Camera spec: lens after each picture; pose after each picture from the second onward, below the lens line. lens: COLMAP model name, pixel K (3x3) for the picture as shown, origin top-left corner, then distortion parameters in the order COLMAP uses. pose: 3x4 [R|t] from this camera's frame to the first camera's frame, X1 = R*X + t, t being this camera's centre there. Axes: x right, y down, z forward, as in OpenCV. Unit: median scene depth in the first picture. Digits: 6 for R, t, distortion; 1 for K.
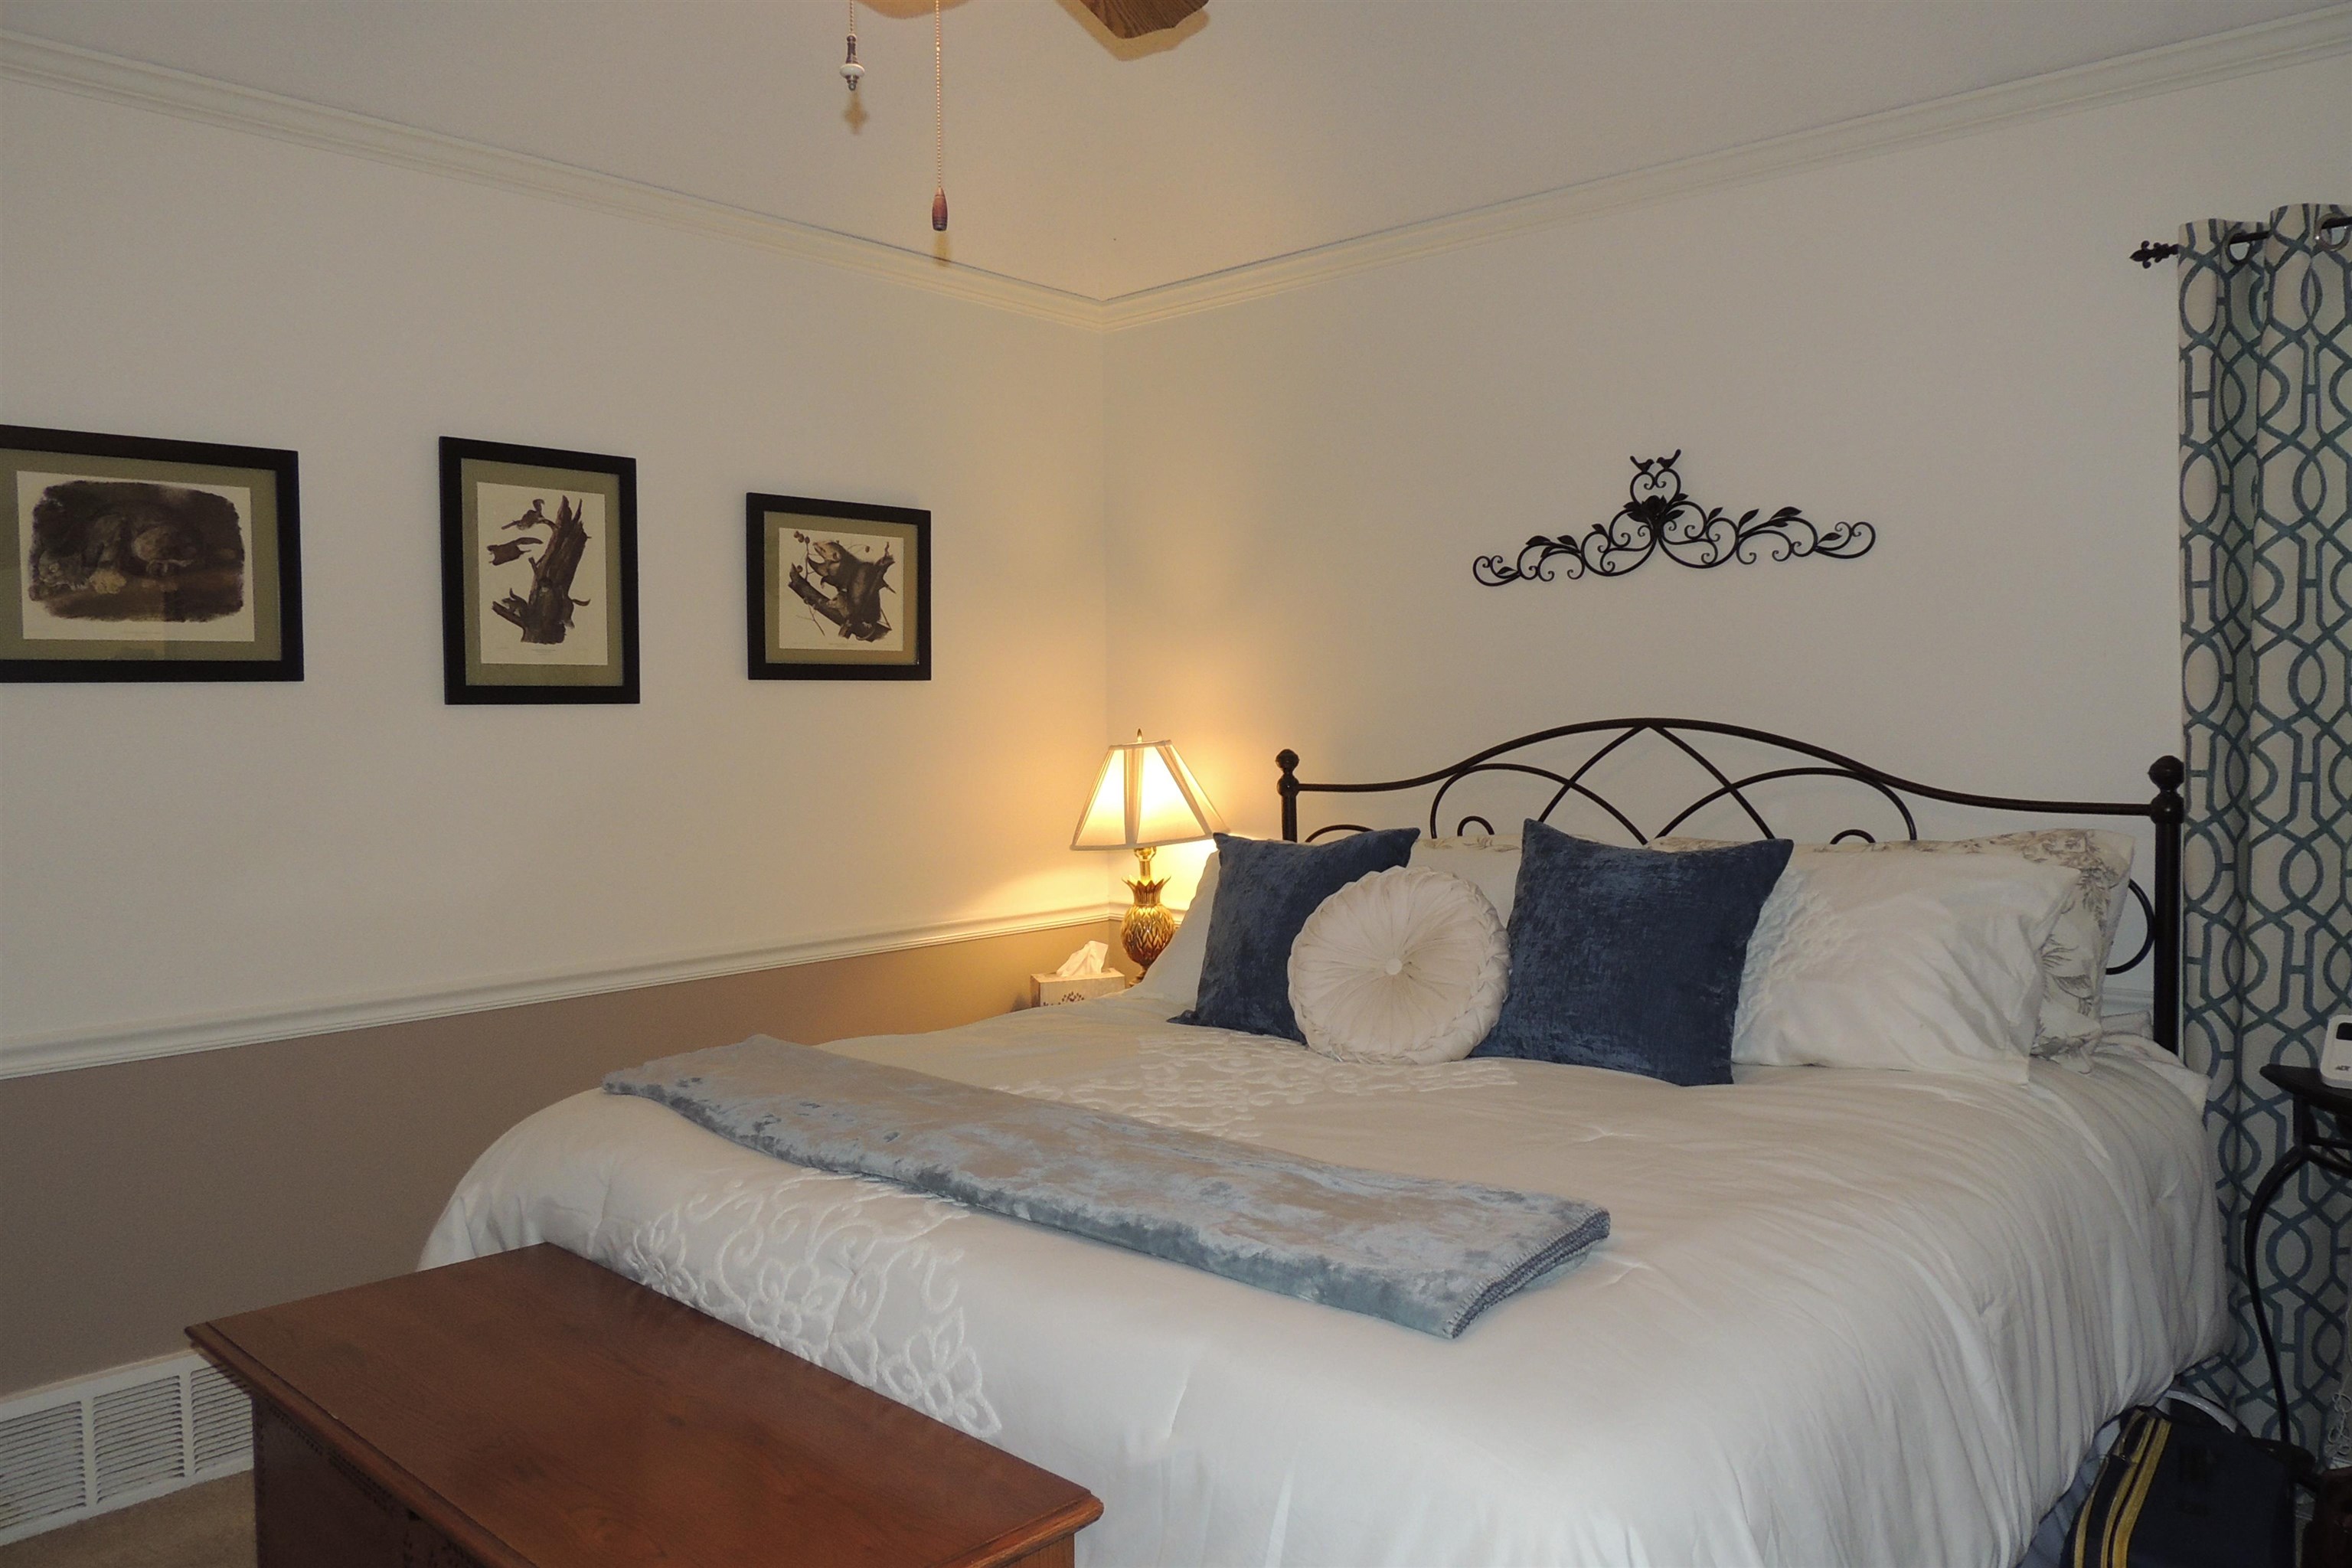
lens RADIAL K [[1680.4, 0, 1180.8], [0, 1680.4, 785.1], [0, 0, 1]] dist [-0.013646, -0.003922]
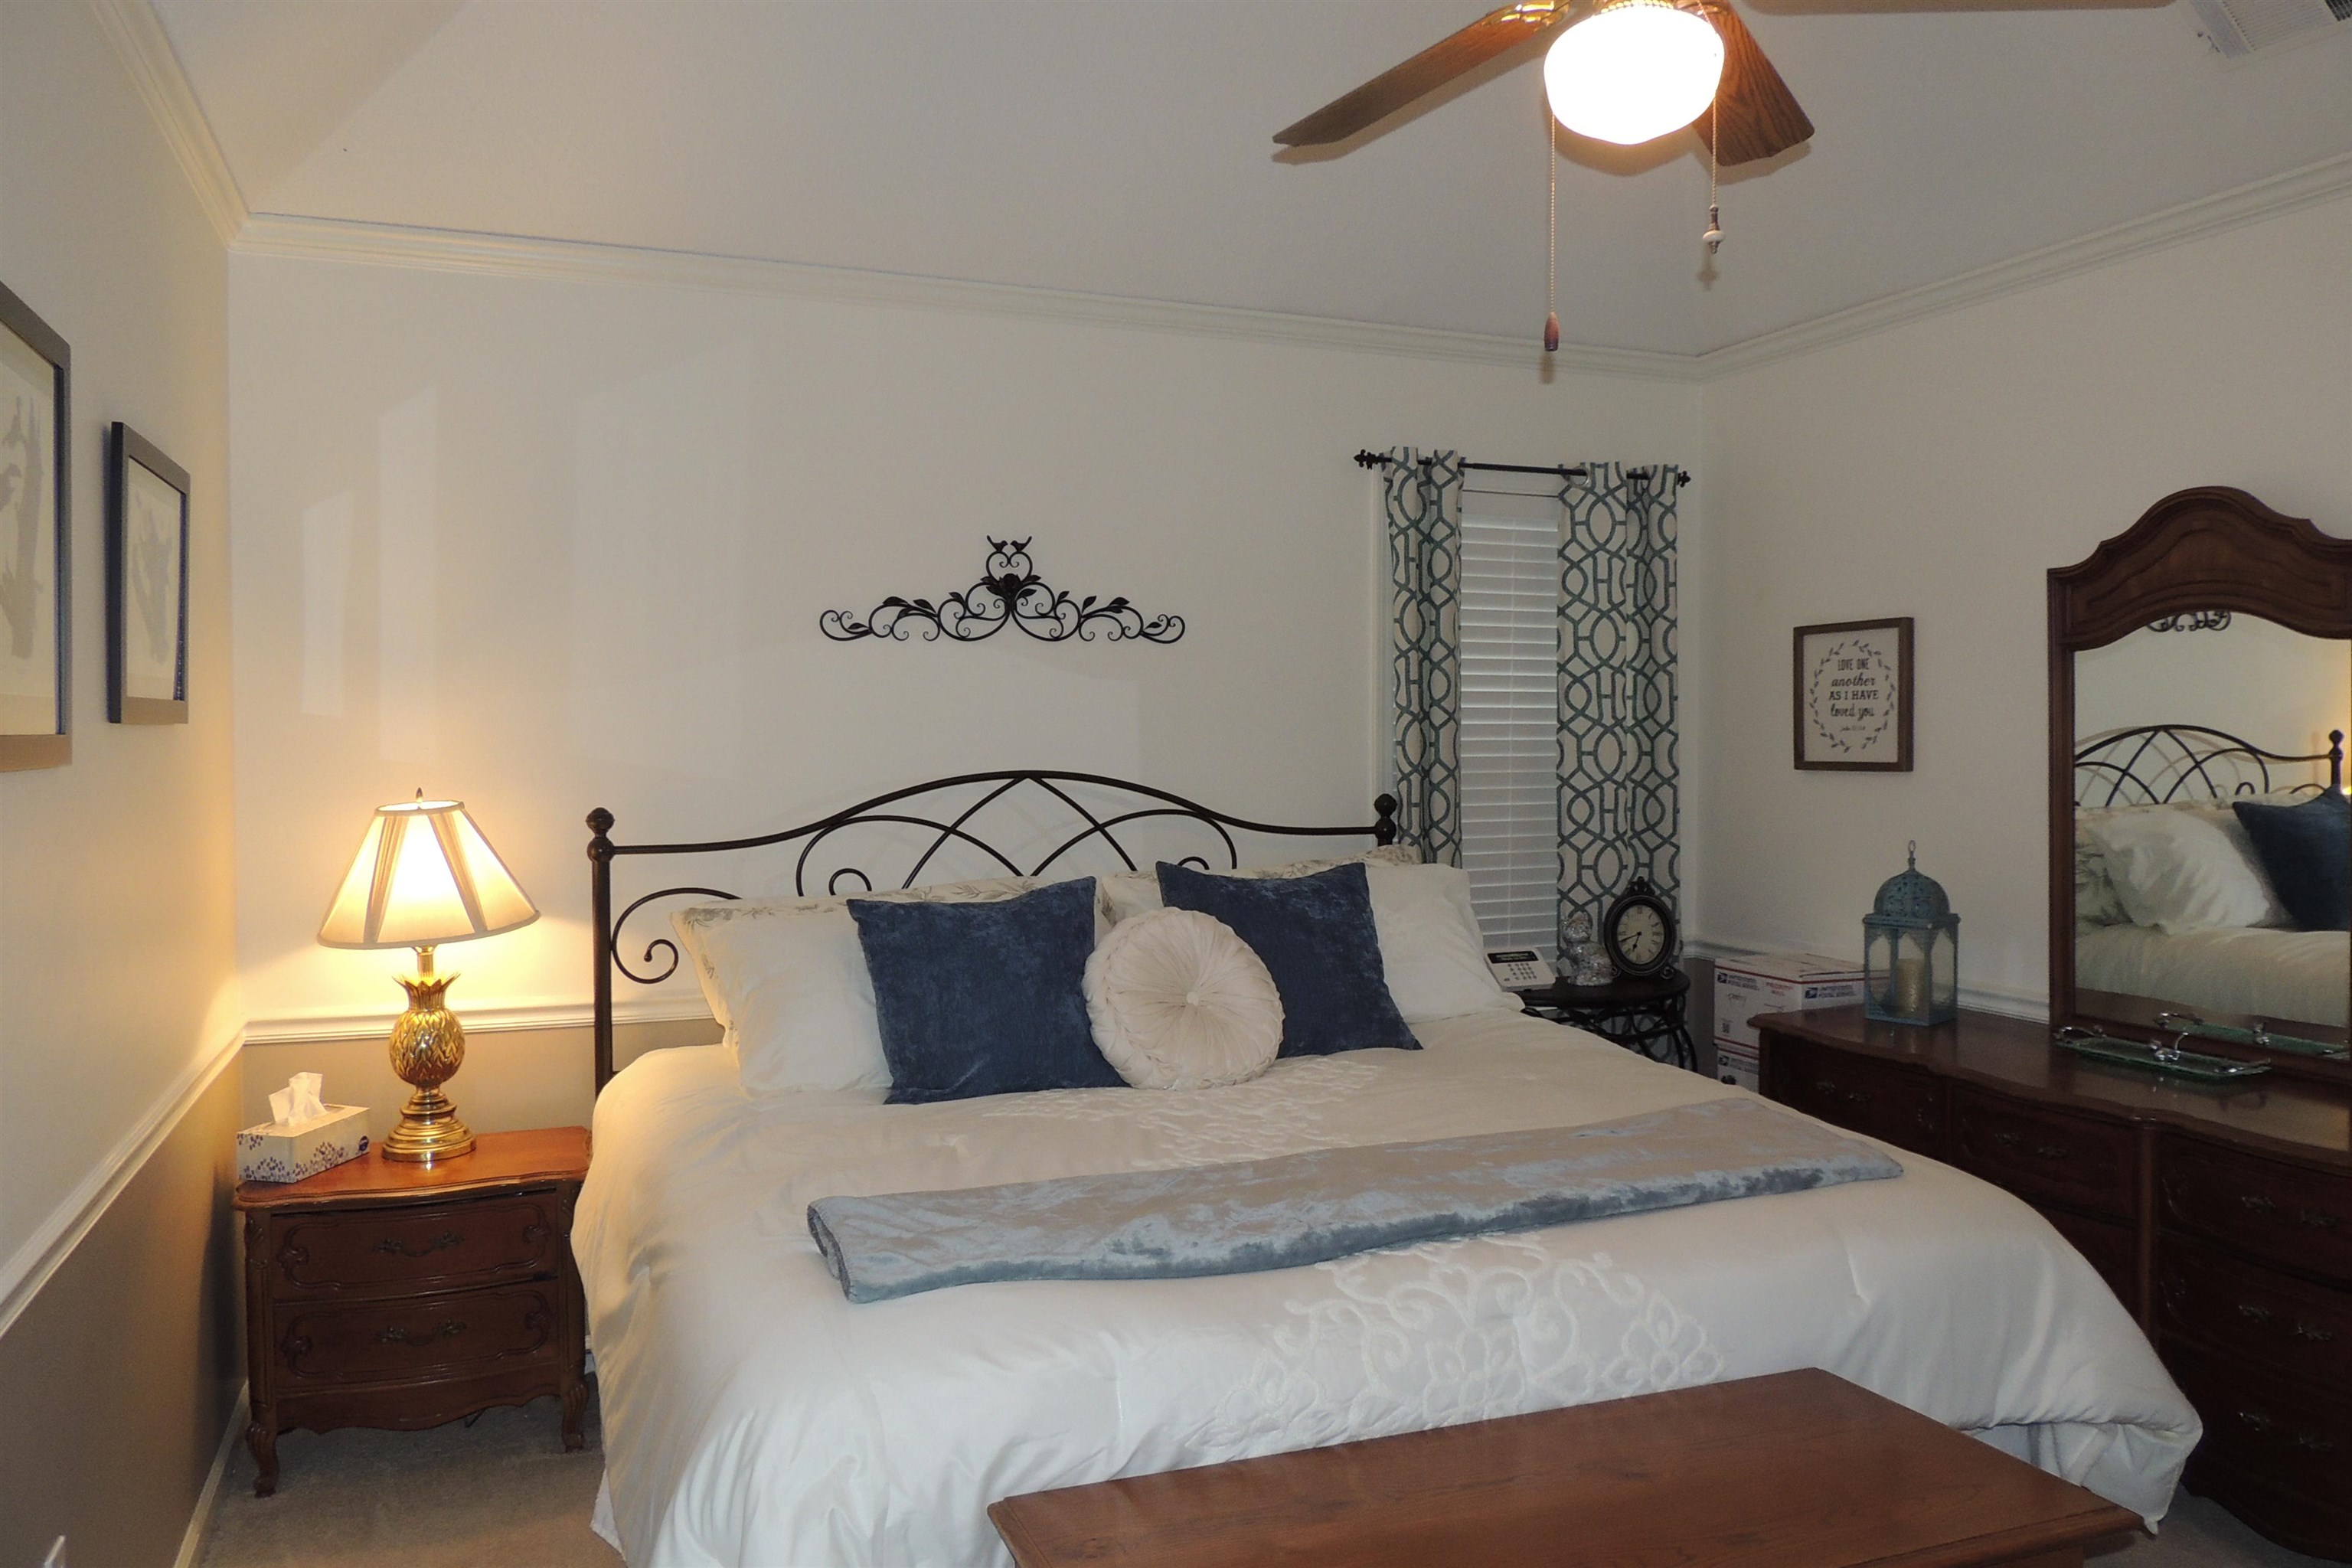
lens RADIAL K [[1680.4, 0, 1180.8], [0, 1680.4, 785.1], [0, 0, 1]] dist [-0.013646, -0.003922]
pose [[0.431216, -0.031622, 0.901695, -0.695481], [0.028773, 0.999359, 0.021287, -0.050408], [-0.901790, 0.016765, 0.431849, 0.407121]]
